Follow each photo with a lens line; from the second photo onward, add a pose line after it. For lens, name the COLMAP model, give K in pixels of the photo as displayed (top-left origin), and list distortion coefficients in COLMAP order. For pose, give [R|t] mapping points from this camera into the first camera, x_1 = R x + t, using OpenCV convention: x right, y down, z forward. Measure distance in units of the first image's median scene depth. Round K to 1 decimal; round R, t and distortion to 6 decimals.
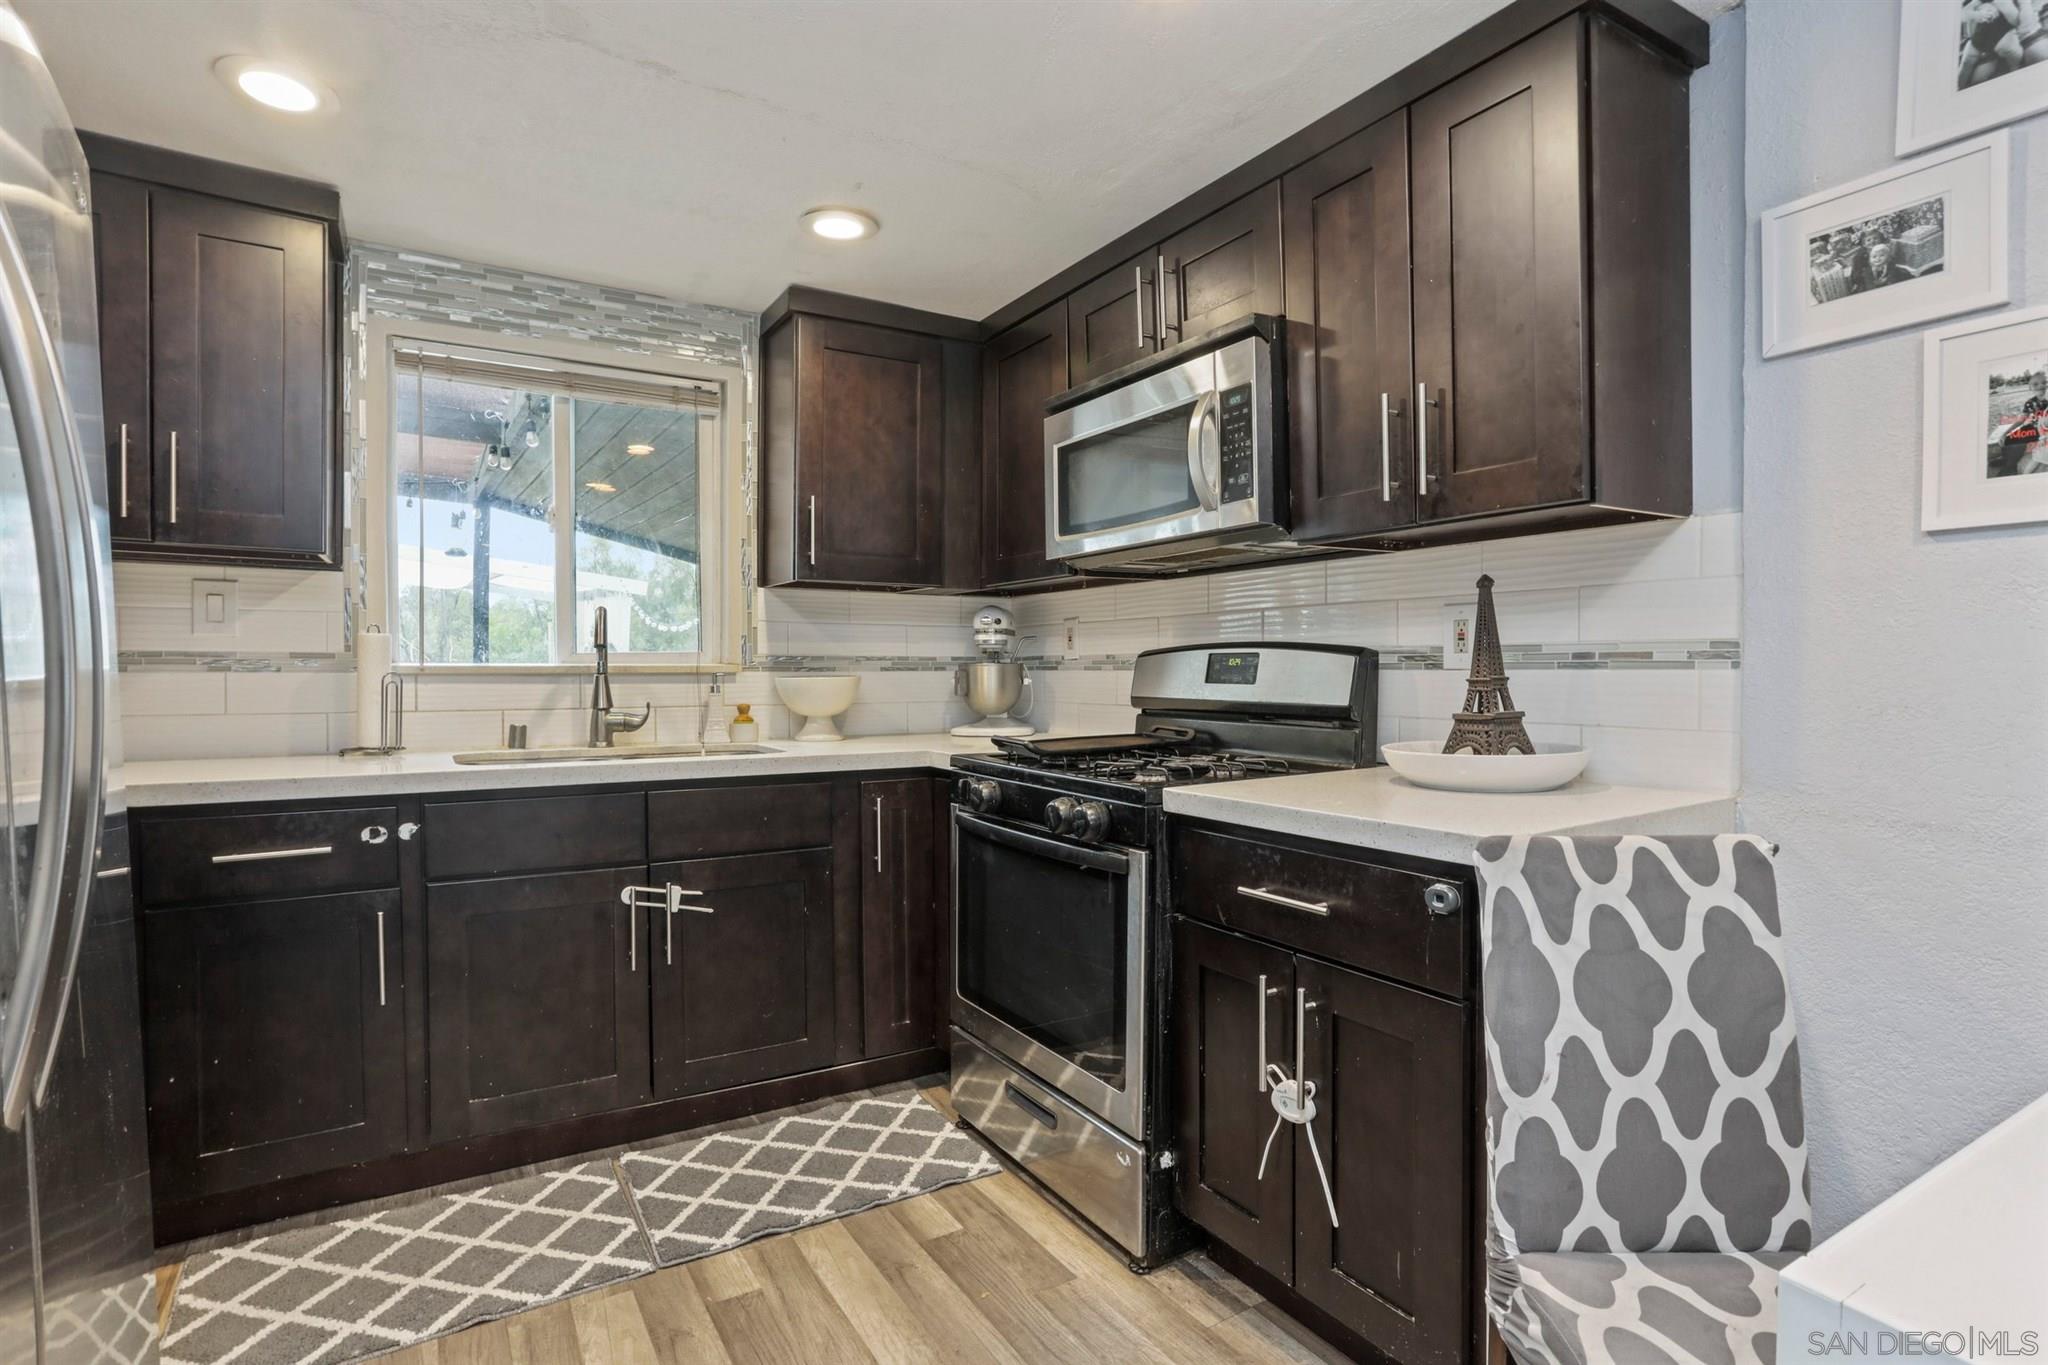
lens RADIAL K [[1009.4, 0, 1014.0], [0, 1009.4, 691.2], [0, 0, 1]] dist [-0.070210, 0.037864]
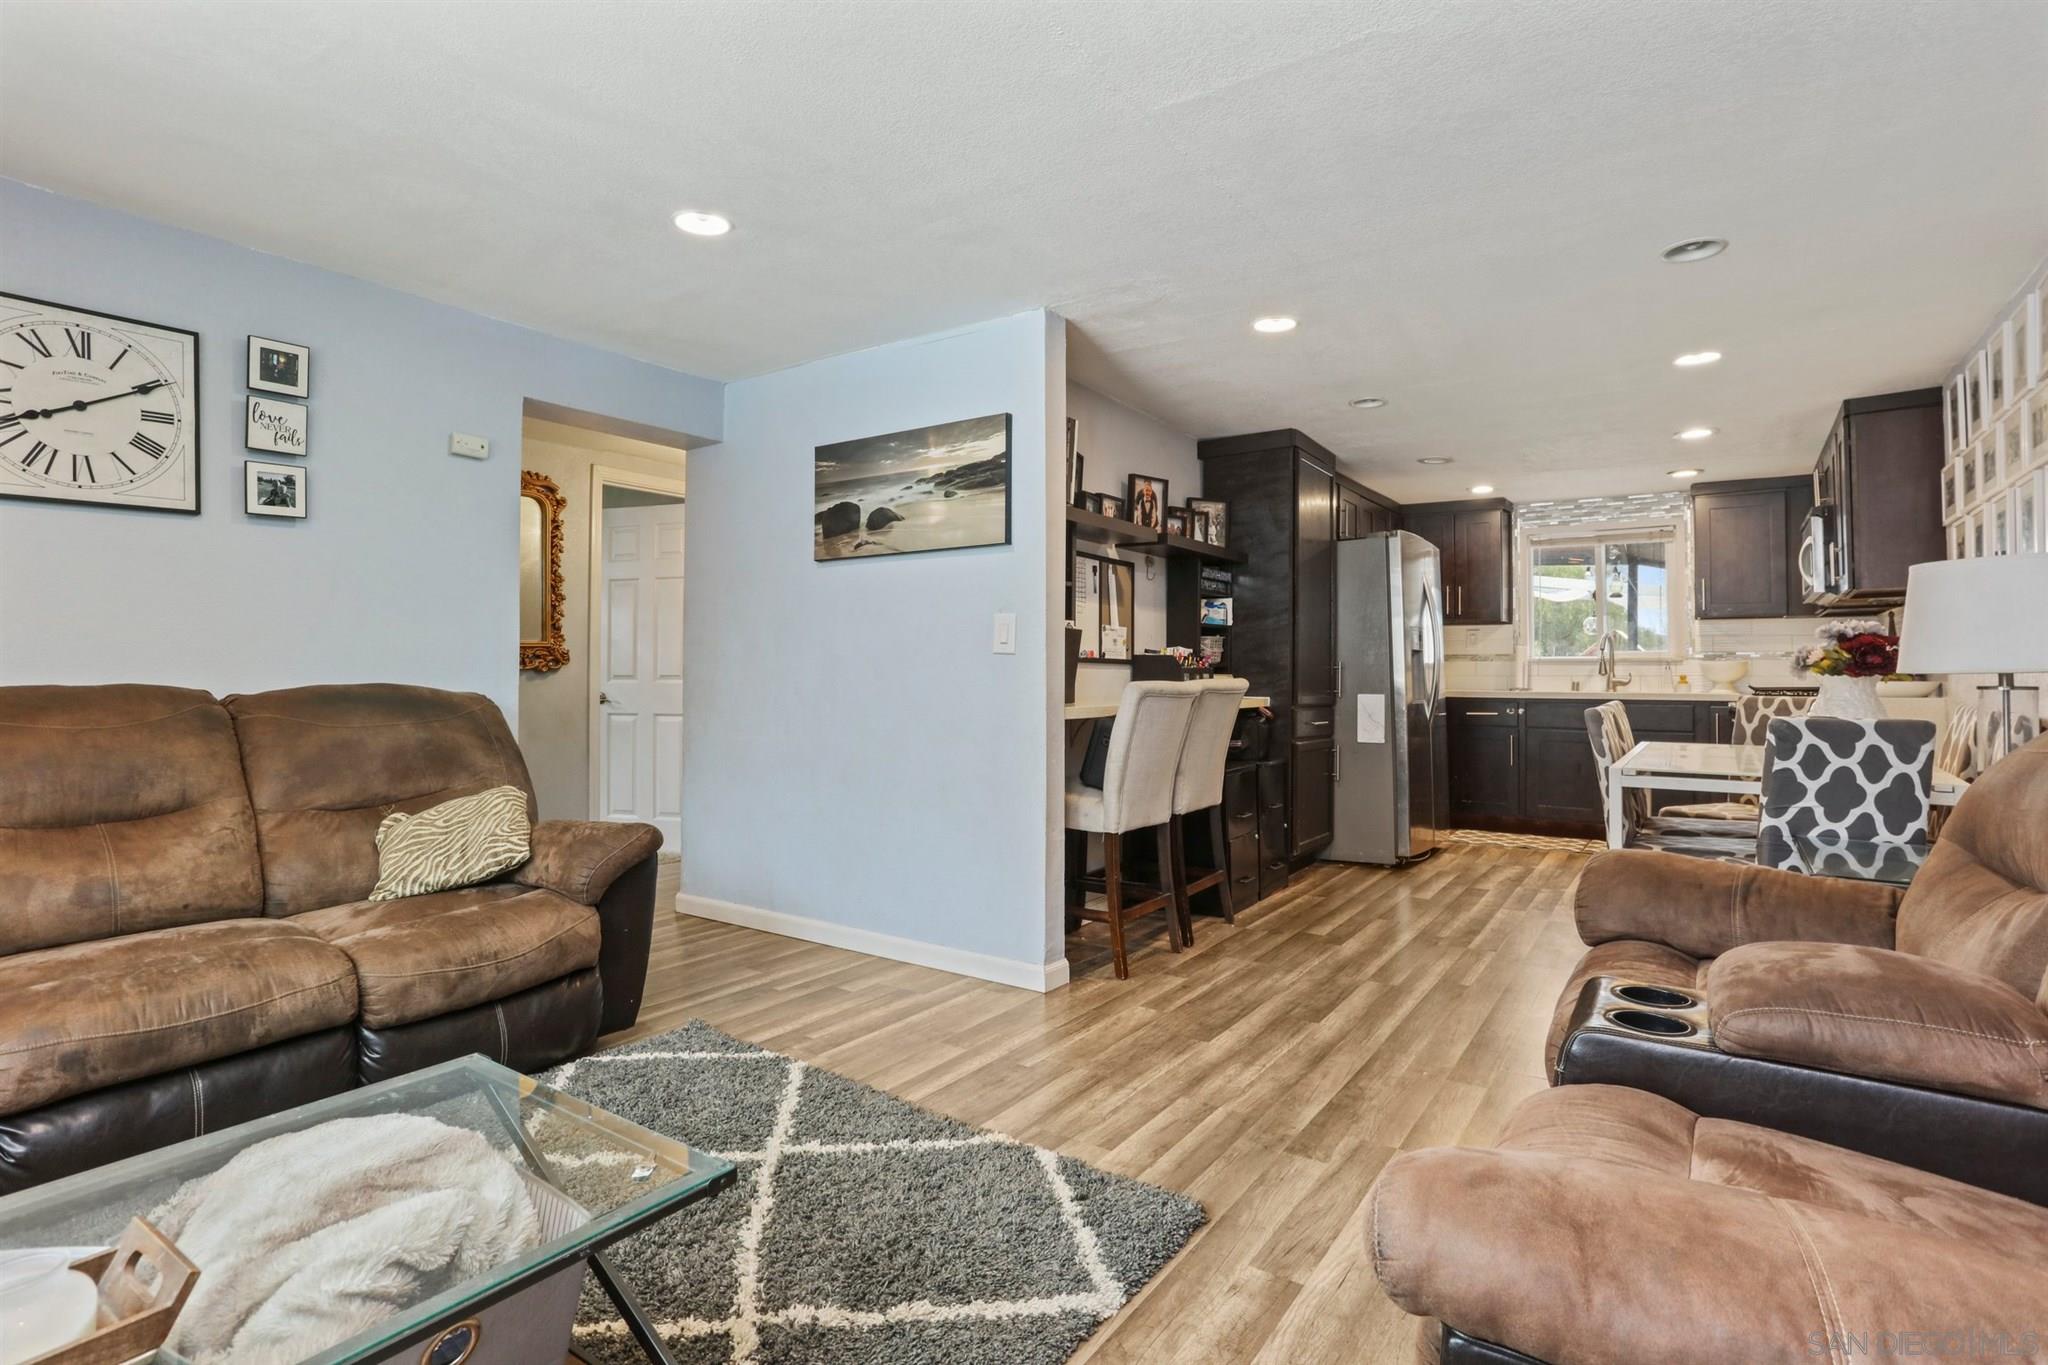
lens RADIAL K [[1024.2, 0, 1020.5], [0, 1024.2, 645.5], [0, 0, 1]] dist [-0.053866, 0.027013]
pose [[0.409818, -0.027376, -0.911757, 1.249690], [-0.023836, 0.998887, -0.040706, 0.080098], [0.911856, 0.038414, 0.408709, -1.318936]]
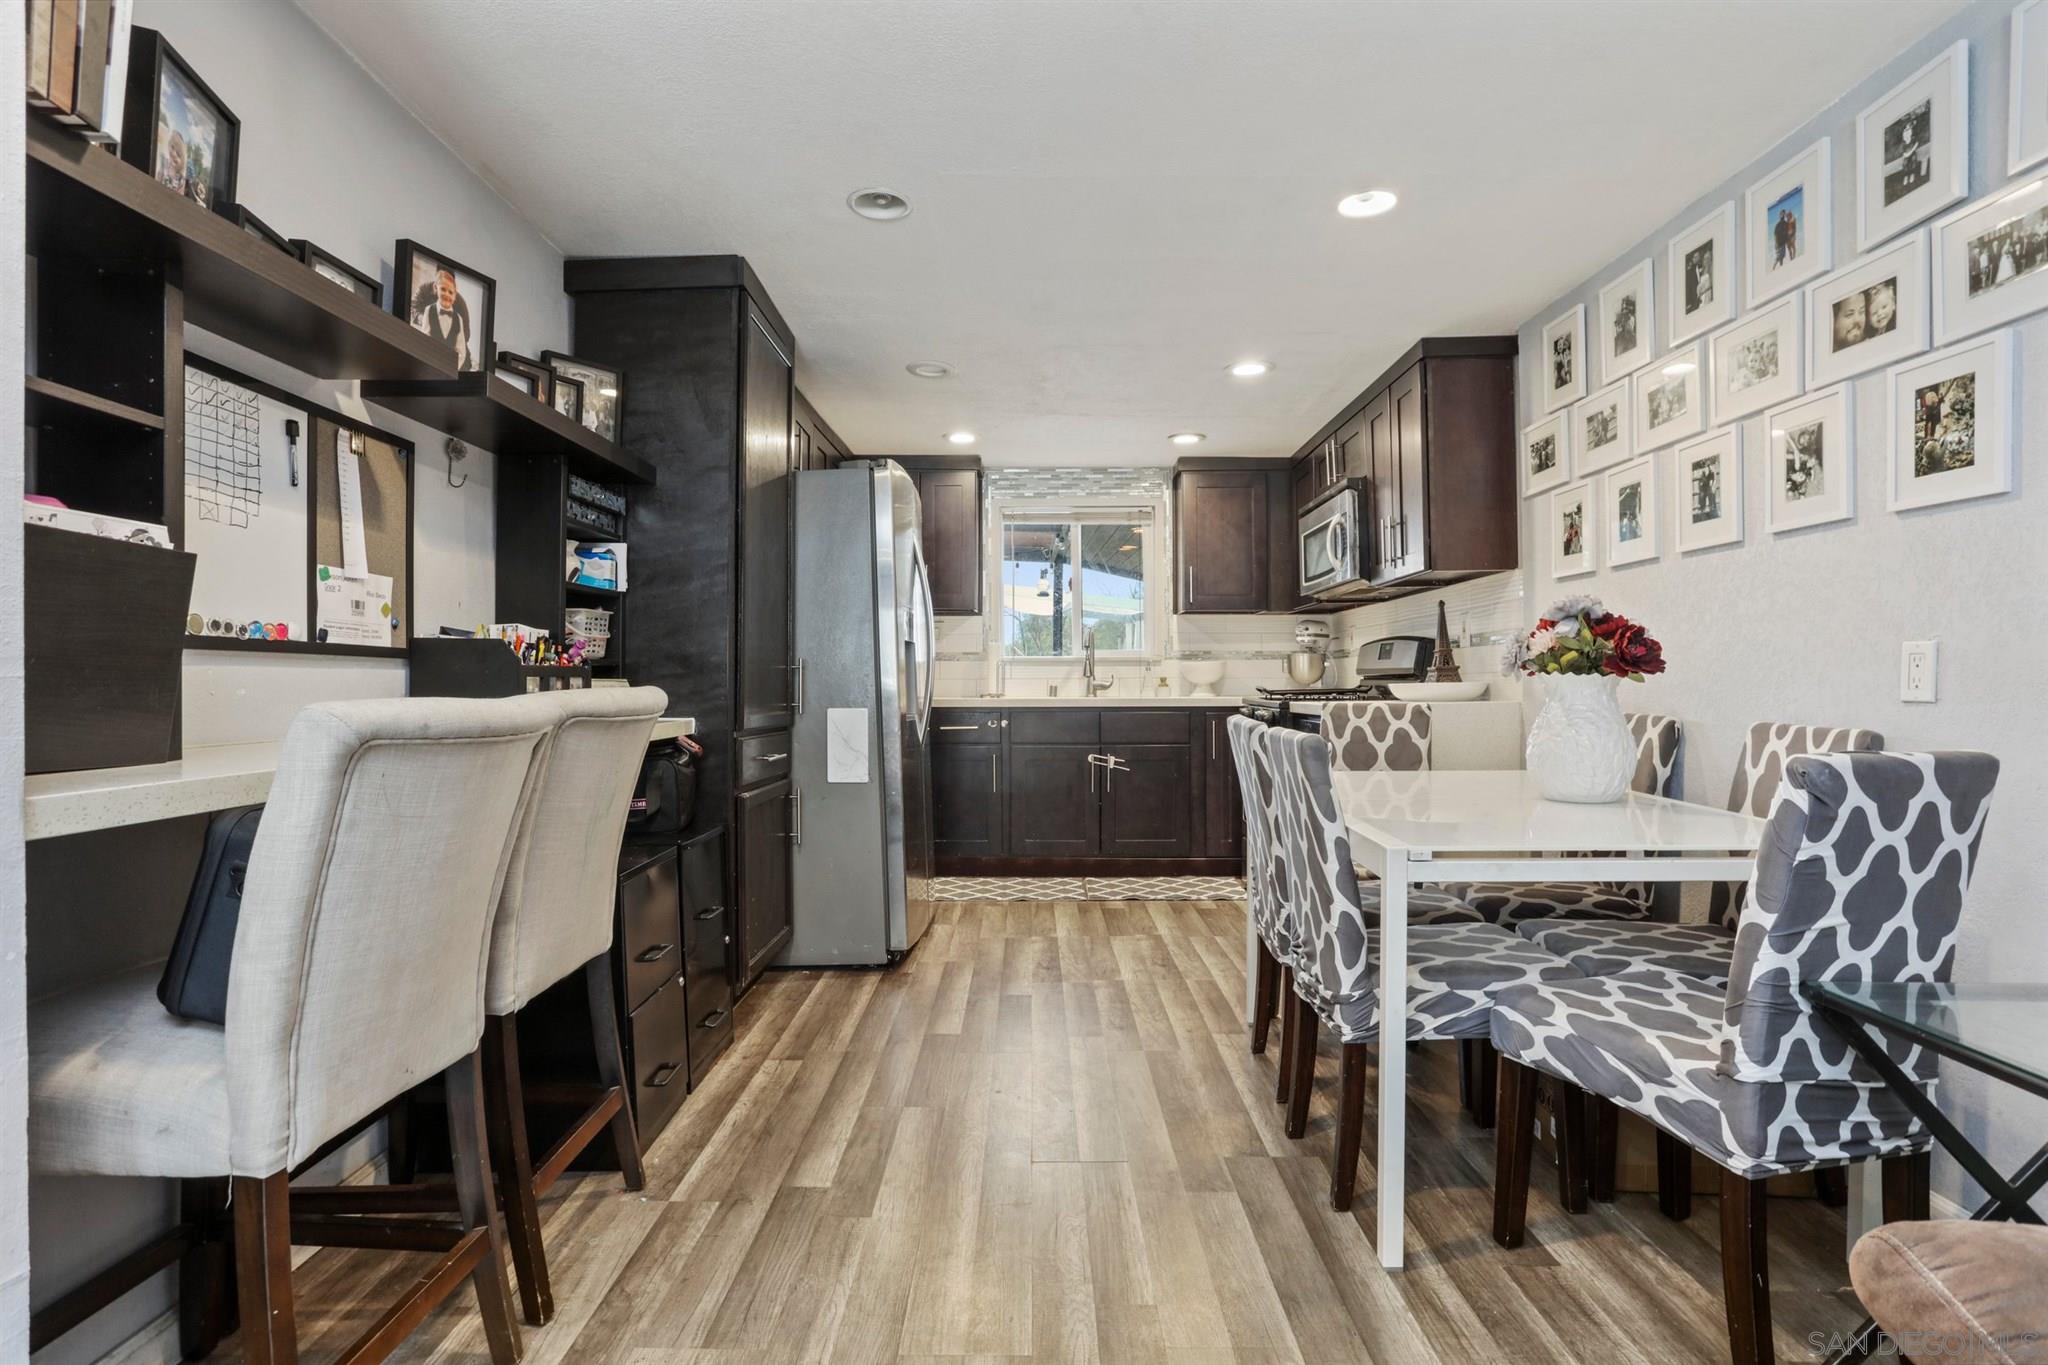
lens RADIAL K [[1009.4, 0, 1014.0], [0, 1009.4, 691.2], [0, 0, 1]] dist [-0.070210, 0.037864]
pose [[0.844211, -0.000143, -0.536011, 0.572054], [-0.006148, 0.999932, -0.009950, 0.067781], [0.535976, 0.011695, 0.844152, -0.841864]]
